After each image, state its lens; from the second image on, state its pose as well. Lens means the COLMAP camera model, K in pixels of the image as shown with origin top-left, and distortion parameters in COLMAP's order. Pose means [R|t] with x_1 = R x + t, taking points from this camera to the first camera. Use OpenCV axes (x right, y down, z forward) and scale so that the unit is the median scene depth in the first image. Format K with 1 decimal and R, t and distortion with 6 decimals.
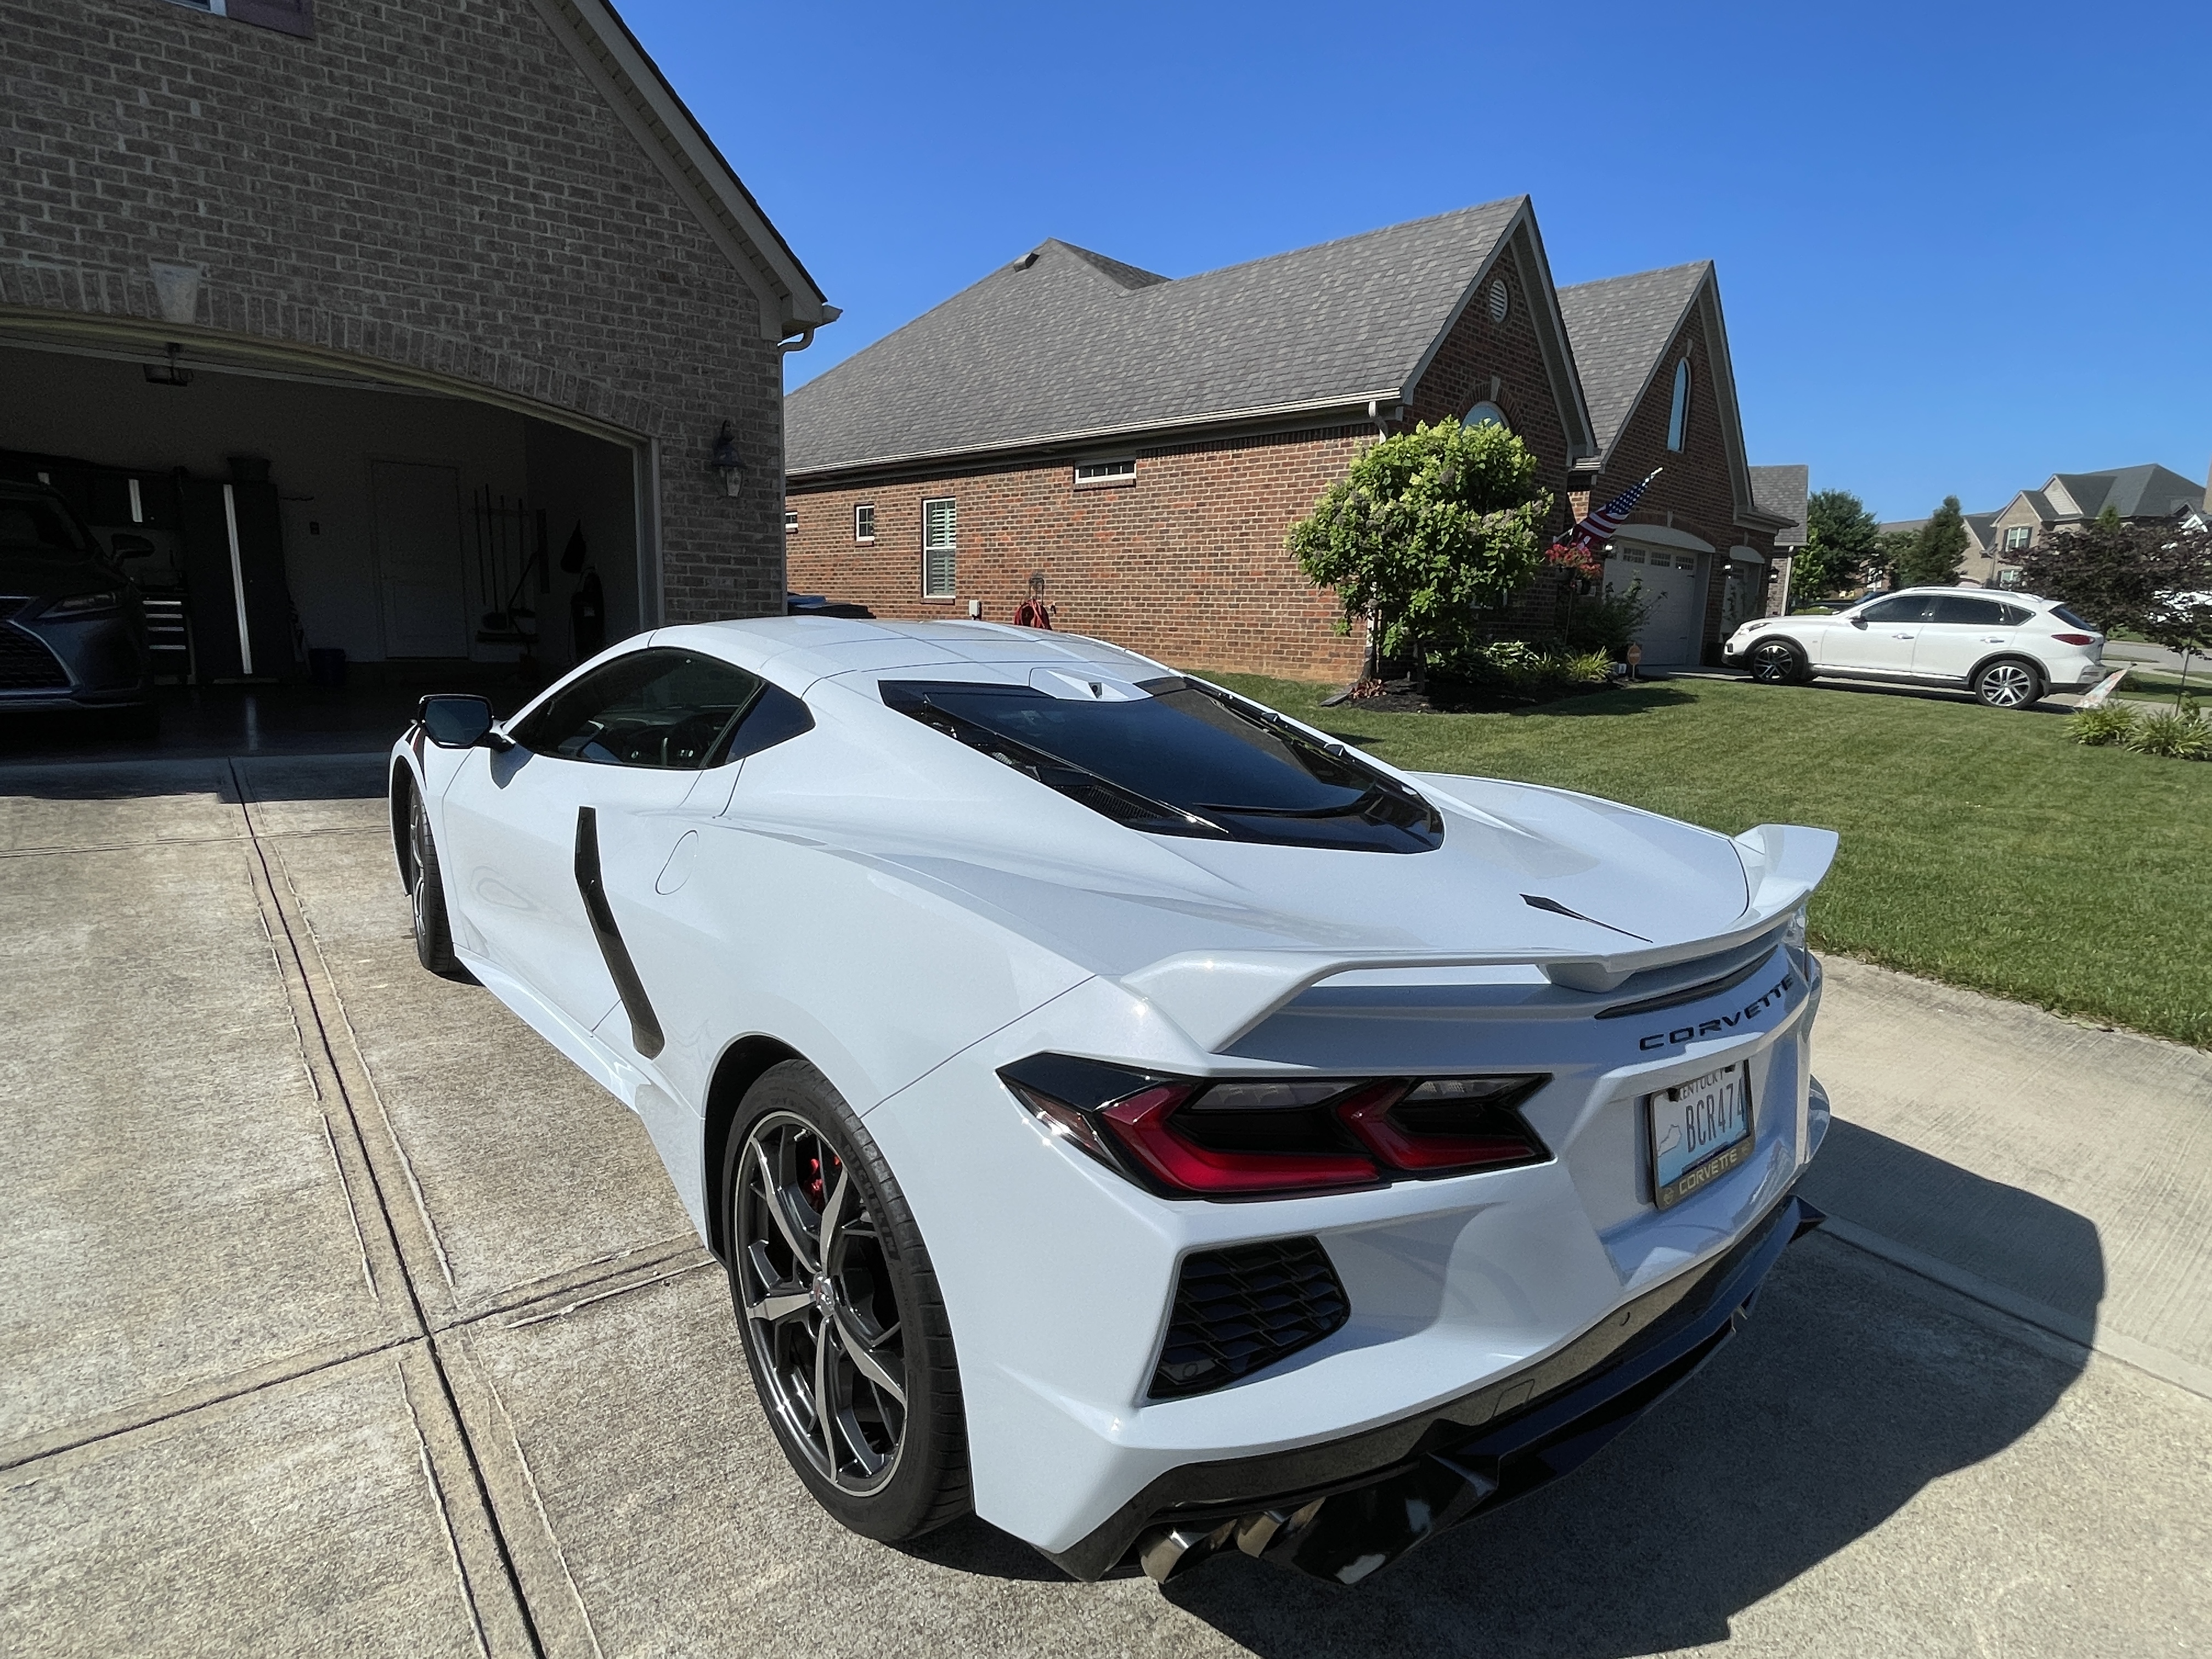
lens RADIAL K [[1172.9, 0, 1096.8], [0, 1172.9, 827.0], [0, 0, 1]] dist [-0.002944, 0.000154]
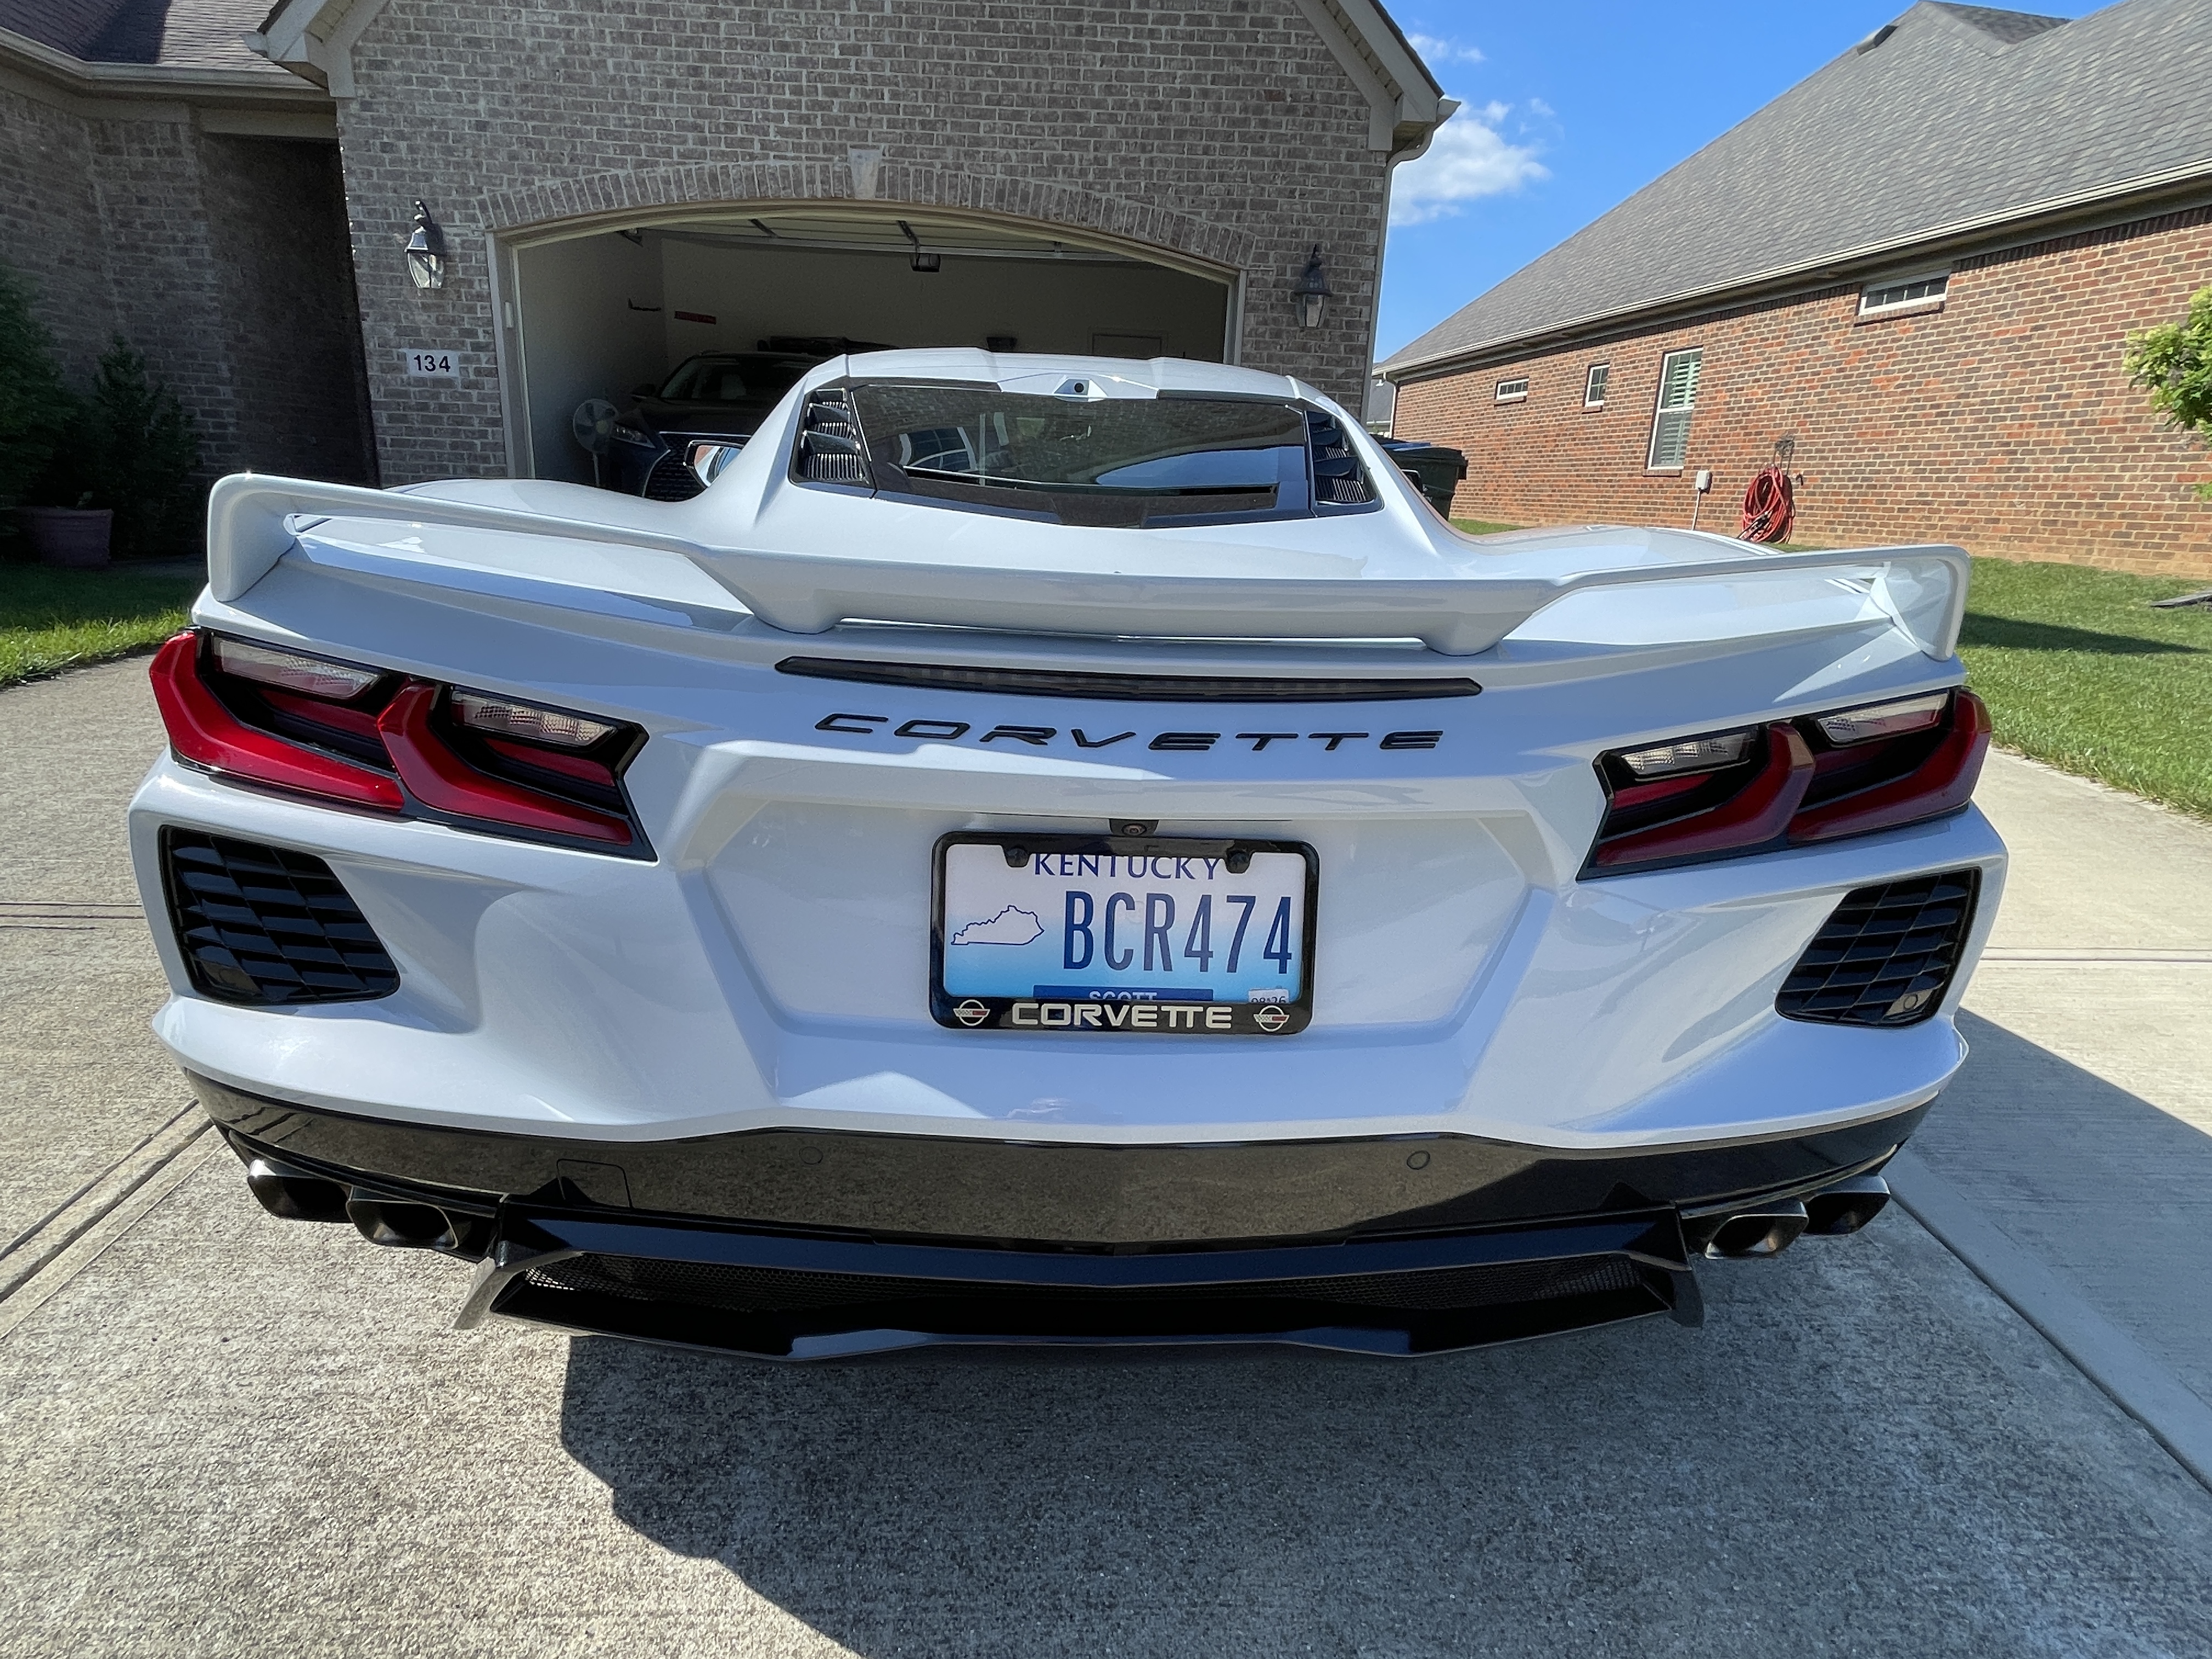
lens RADIAL K [[1172.9, 0, 1096.8], [0, 1172.9, 827.0], [0, 0, 1]] dist [-0.002944, 0.000154]
pose [[0.803569, 0.168360, -0.570904, 0.172202], [-0.119850, 0.985284, 0.121867, 0.027405], [0.583020, -0.029506, 0.811922, 0.108006]]
